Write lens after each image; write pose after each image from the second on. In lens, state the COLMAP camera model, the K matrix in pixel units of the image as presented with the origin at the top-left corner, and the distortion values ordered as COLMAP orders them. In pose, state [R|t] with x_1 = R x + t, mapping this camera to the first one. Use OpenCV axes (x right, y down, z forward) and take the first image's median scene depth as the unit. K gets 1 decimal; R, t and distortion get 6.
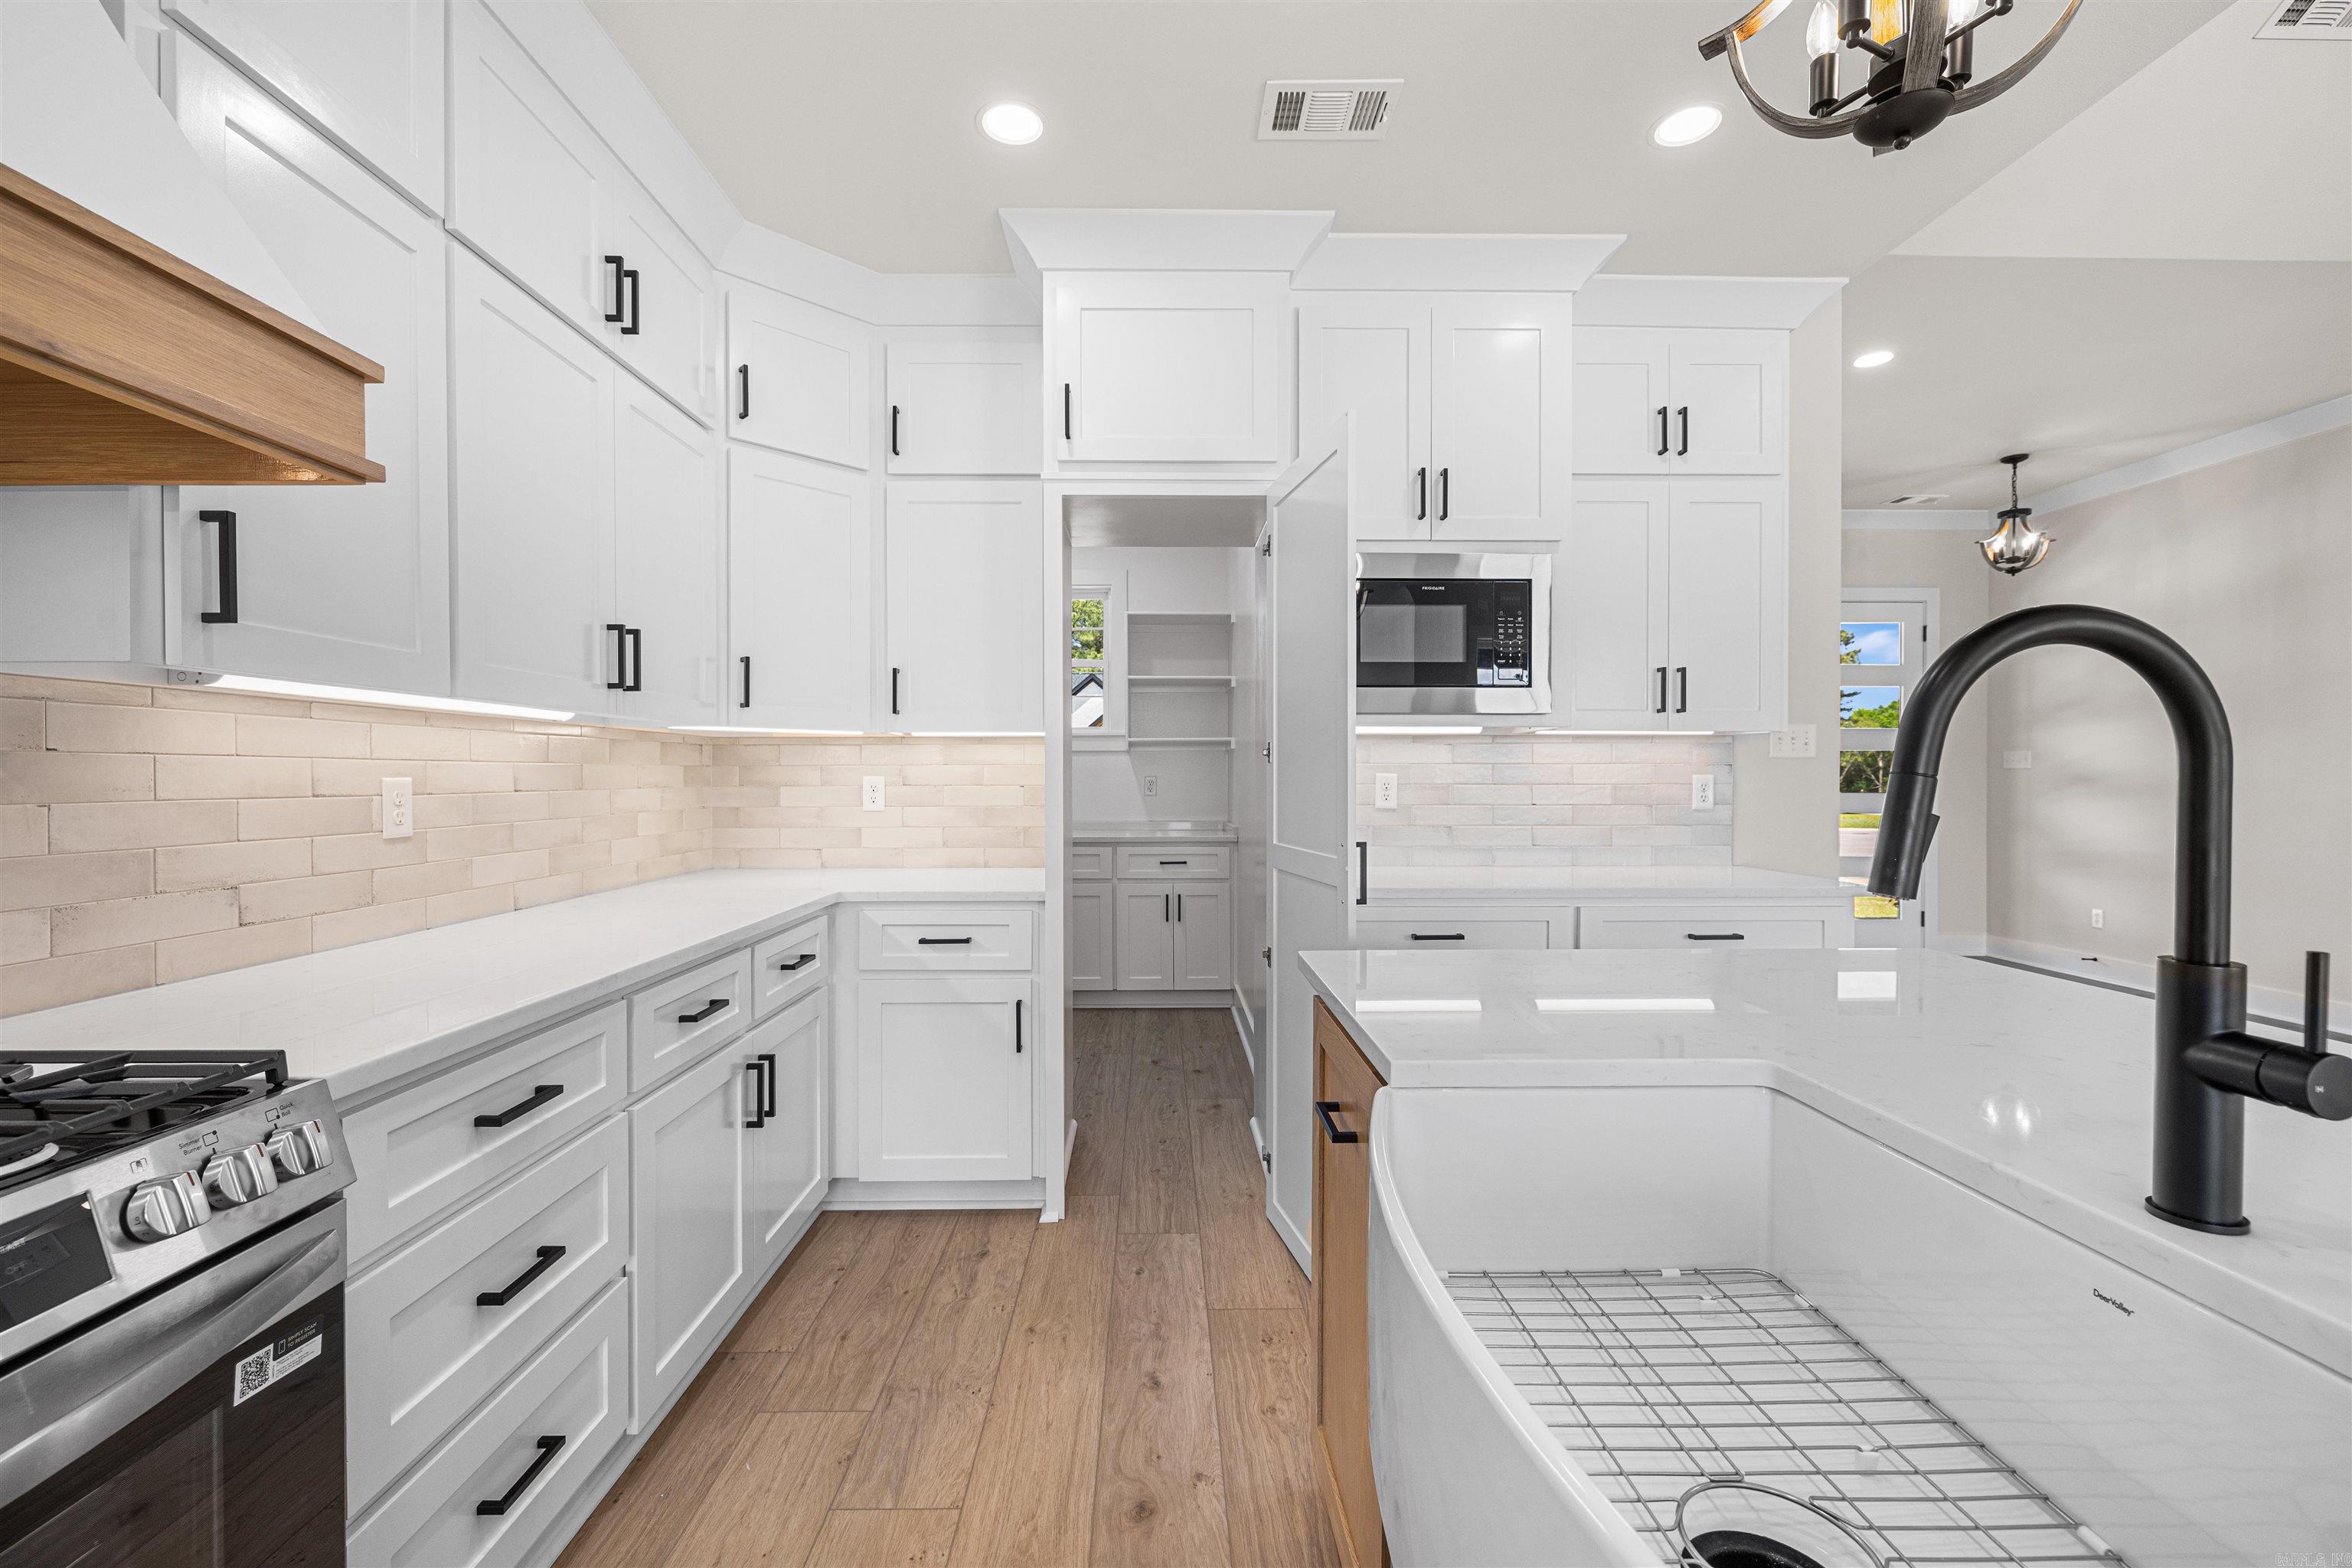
lens RADIAL K [[989.0, 0, 1171.0], [0, 989.0, 784.8], [0, 0, 1]] dist [0.001112, -0.001625]
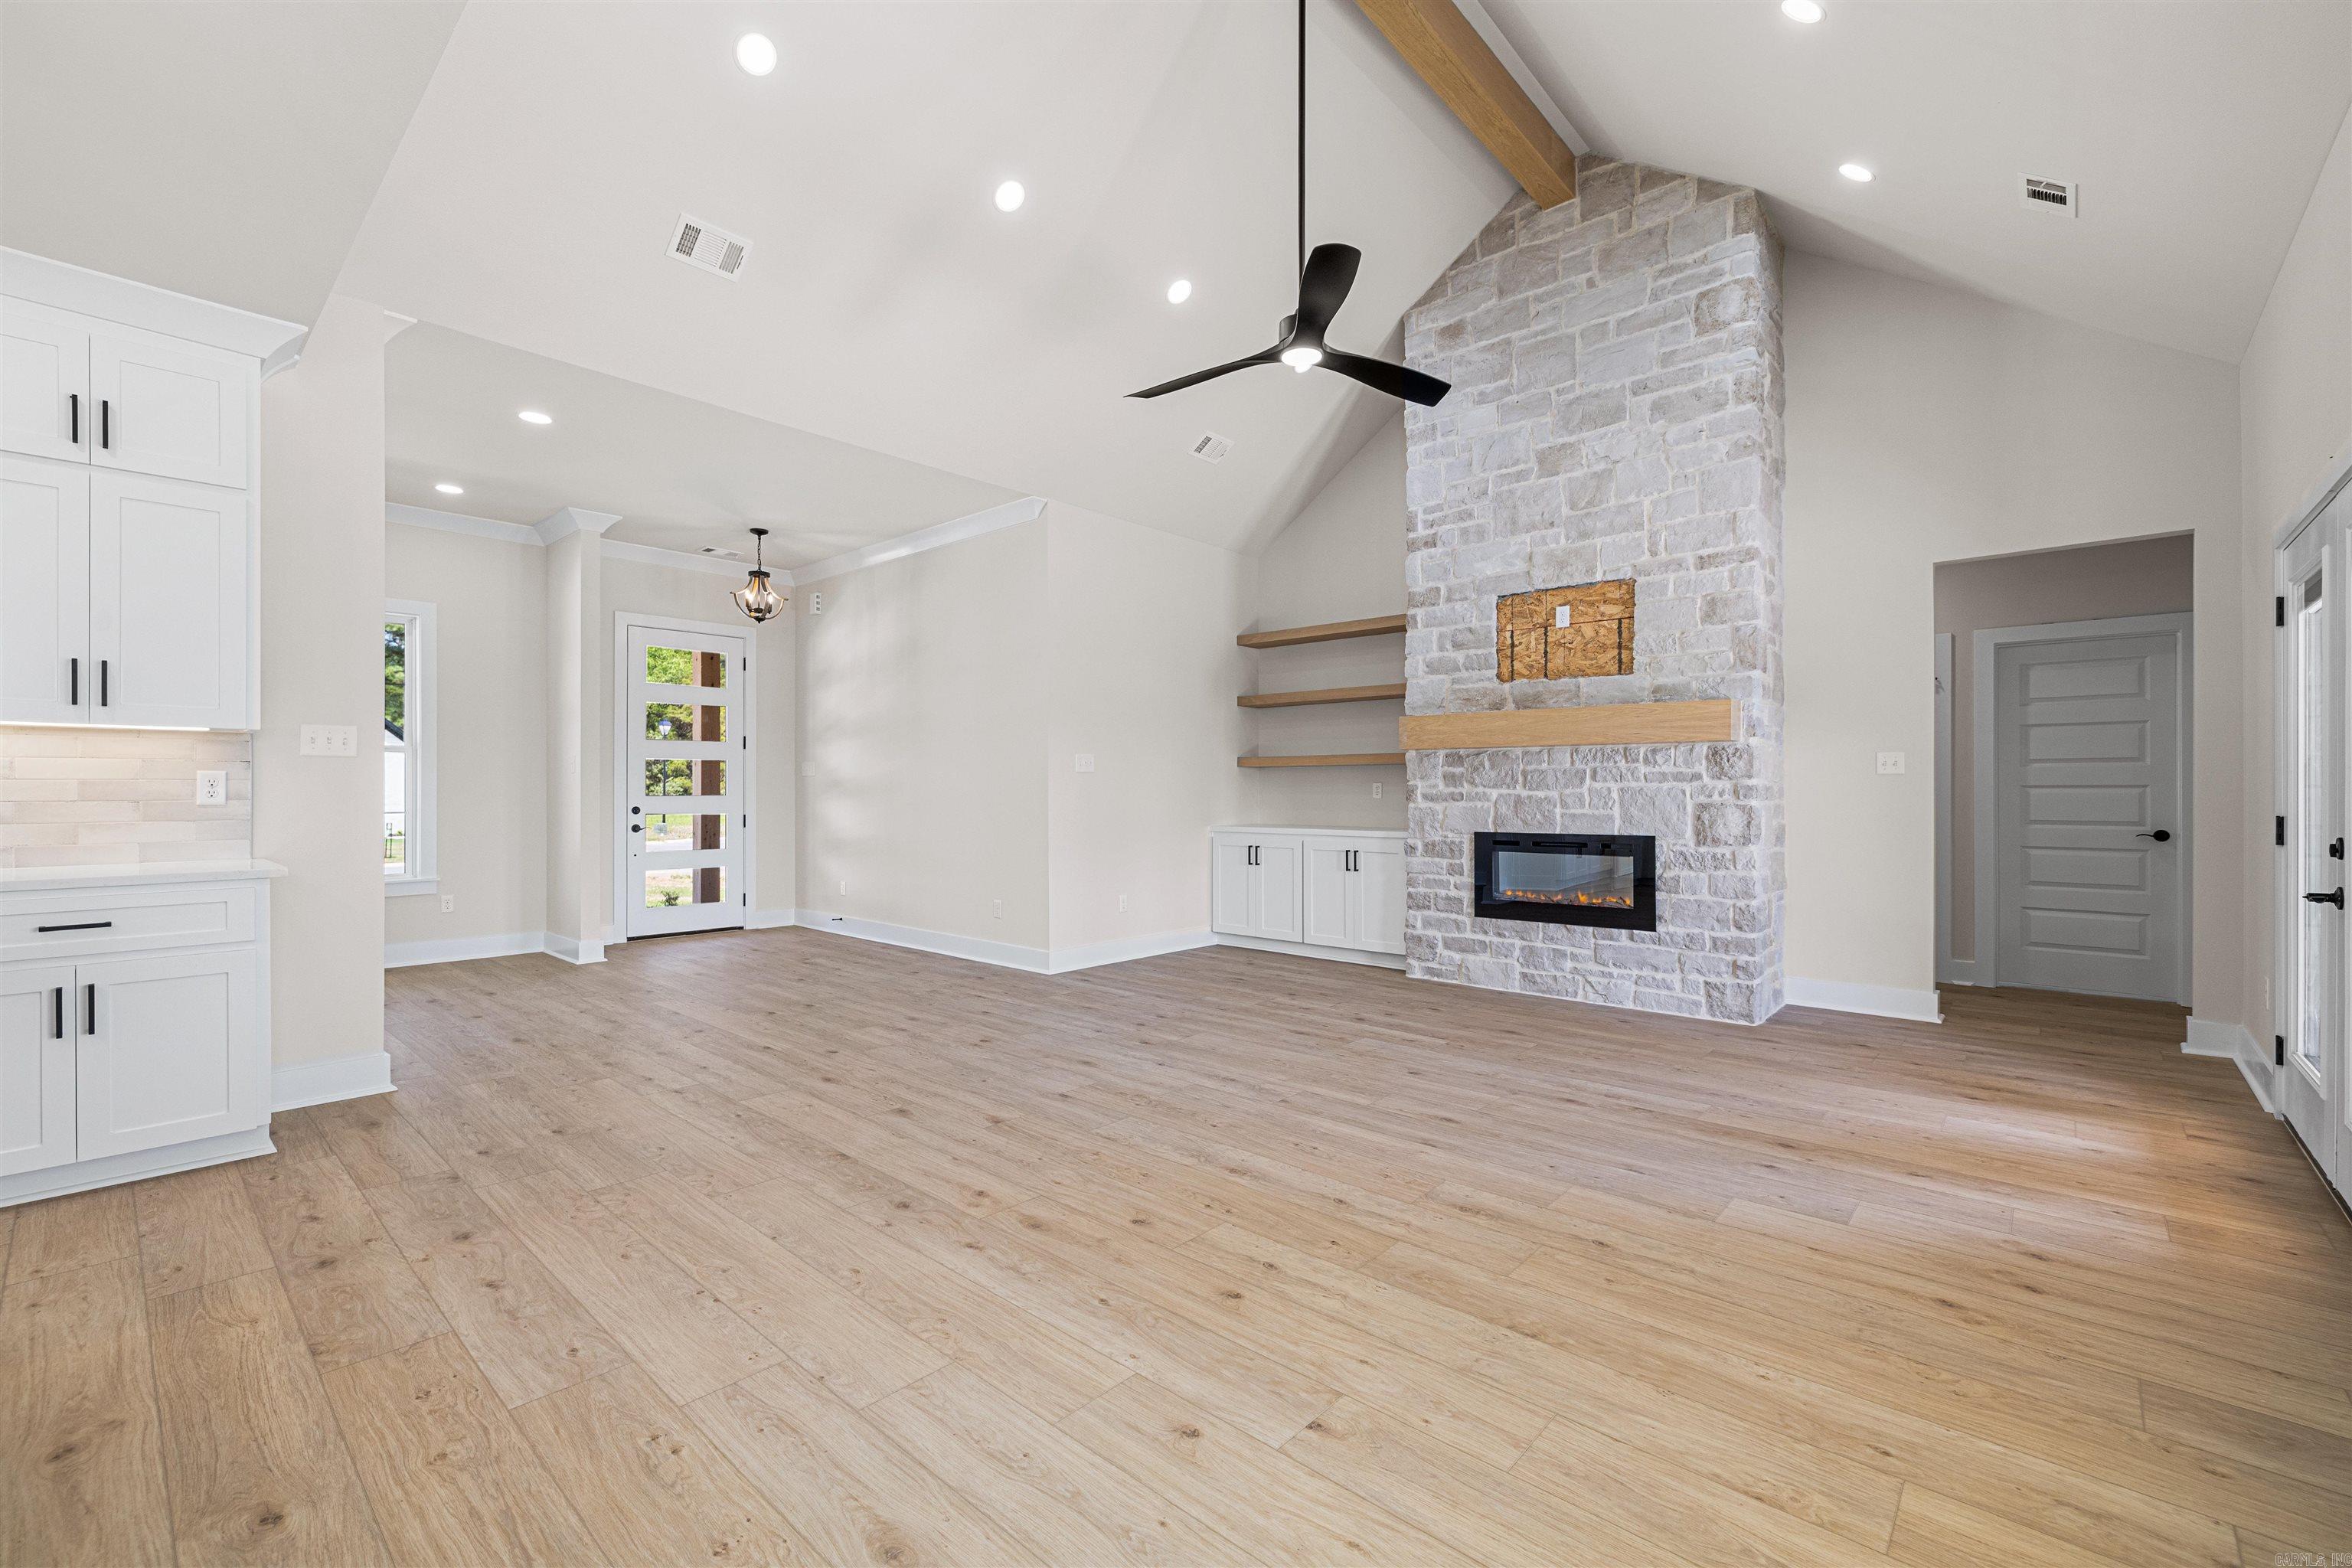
lens RADIAL K [[989.0, 0, 1179.2], [0, 989.0, 786.9], [0, 0, 1]] dist [0.001112, -0.001625]
pose [[0.676336, 0.002784, 0.736588, 0.552653], [0.004944, 0.999953, -0.008319, 0.023938], [-0.736576, 0.009268, 0.676291, -0.499461]]
